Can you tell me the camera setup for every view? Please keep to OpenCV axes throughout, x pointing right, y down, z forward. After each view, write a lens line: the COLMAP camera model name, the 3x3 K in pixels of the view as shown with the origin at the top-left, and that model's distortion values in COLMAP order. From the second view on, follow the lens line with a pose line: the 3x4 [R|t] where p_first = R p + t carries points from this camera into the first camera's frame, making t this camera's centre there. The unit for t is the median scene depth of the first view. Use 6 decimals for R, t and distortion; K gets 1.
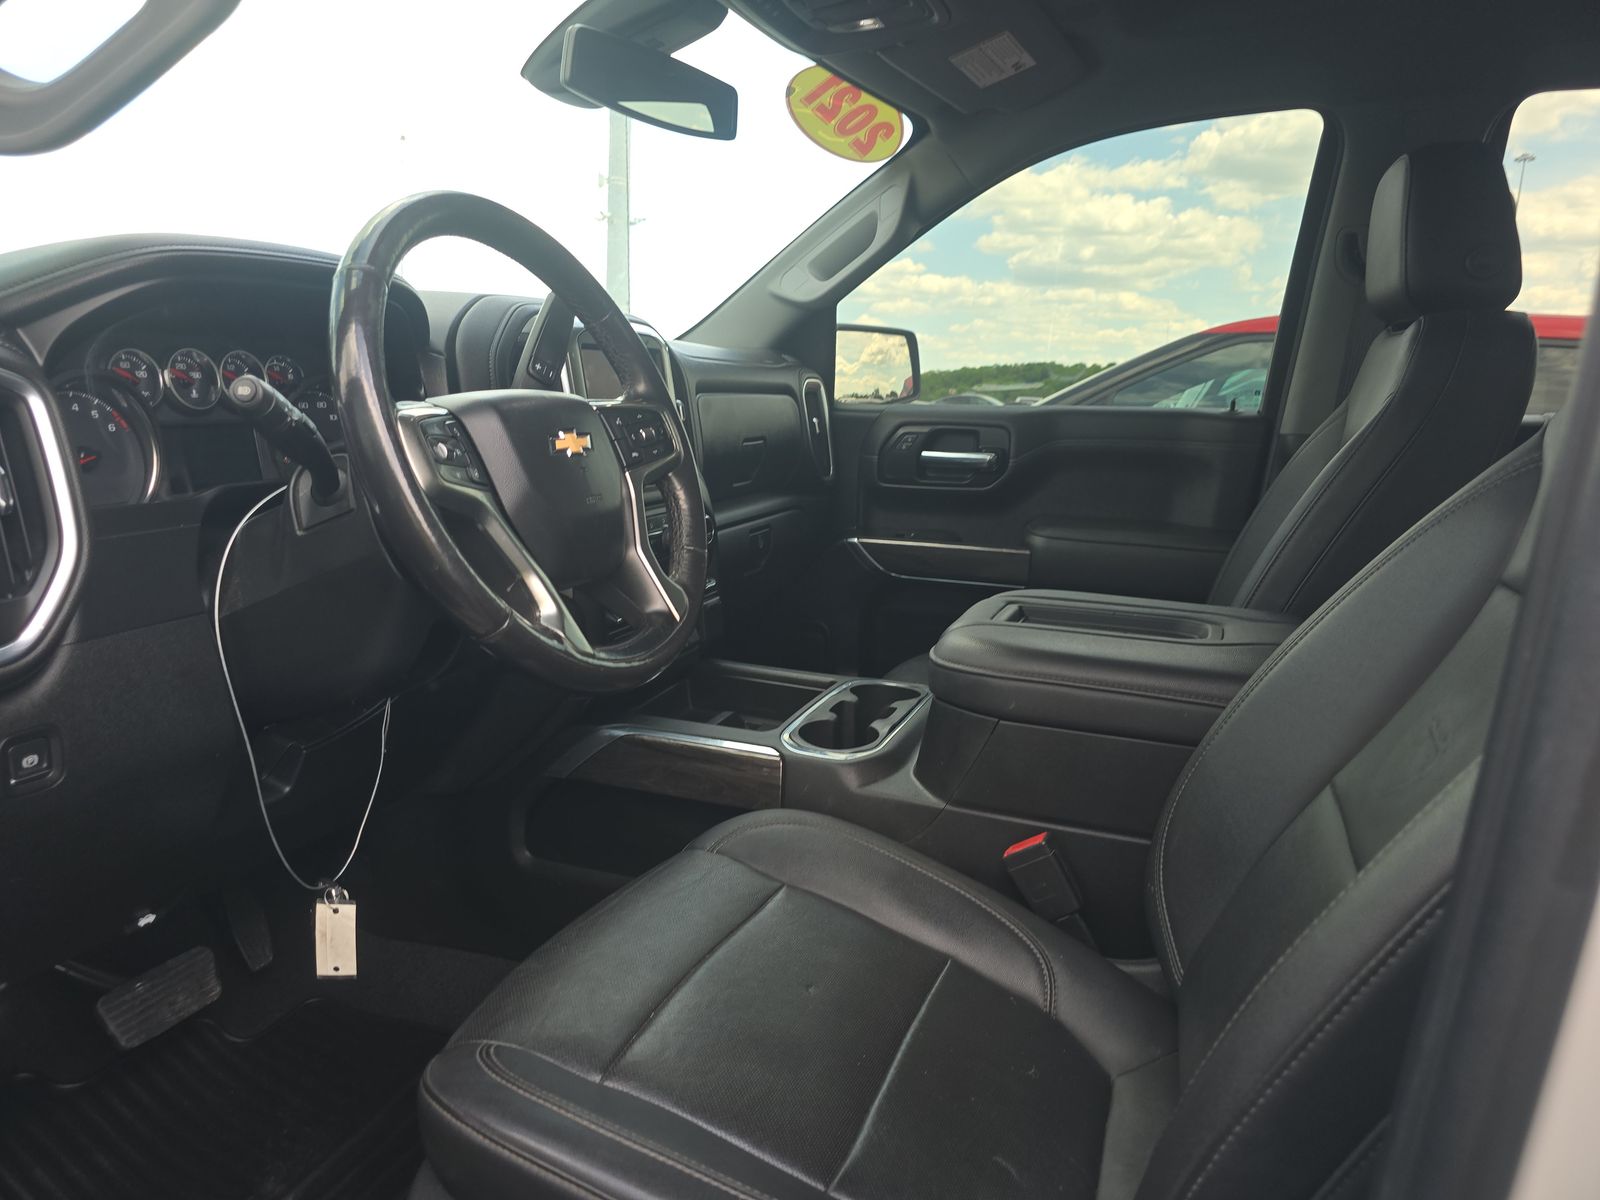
lens RADIAL K [[1073.9, 0, 800.0], [0, 1073.9, 600.0], [0, 0, 1]] dist [0.025847, -0.036244]
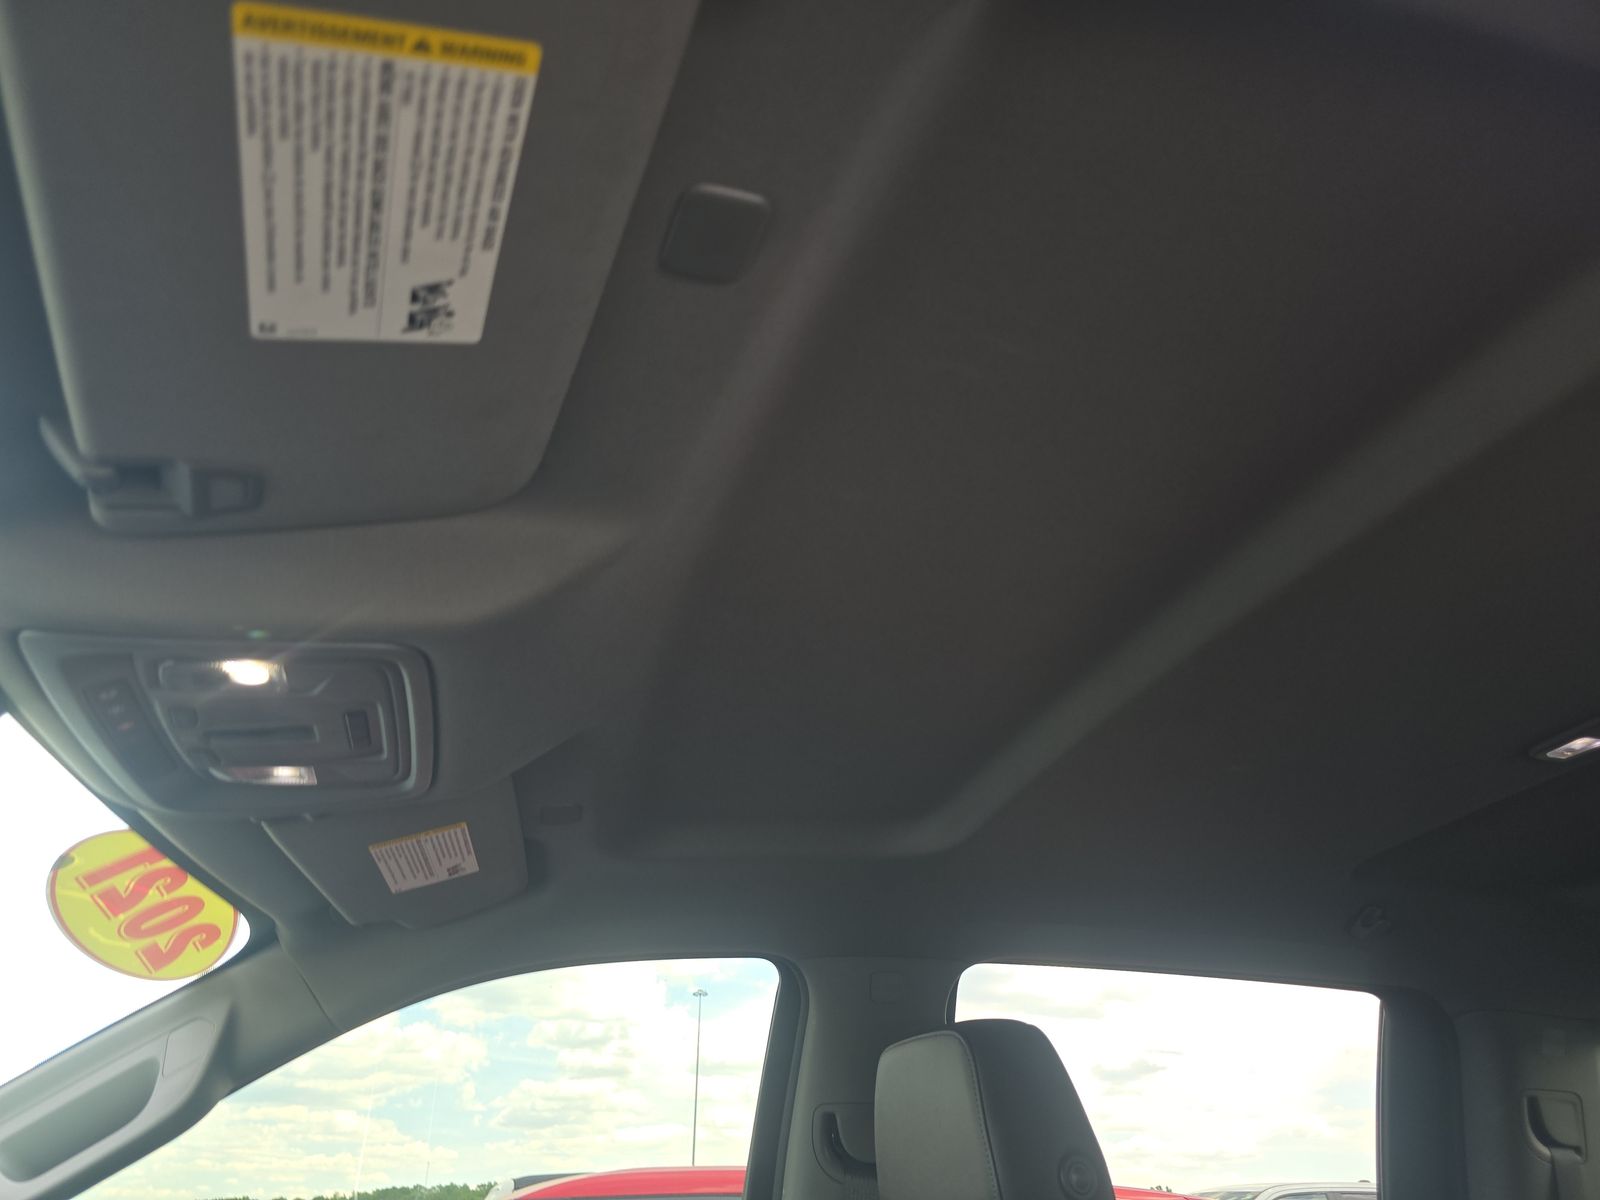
lens RADIAL K [[1047.5, 0, 800.0], [0, 1047.5, 600.0], [0, 0, 1]] dist [0.003012, 0.000117]
pose [[0.791853, 0.265695, 0.549886, -0.042707], [0.169475, 0.769438, -0.615828, -0.141454], [-0.586726, 0.580837, 0.564253, 0.315635]]
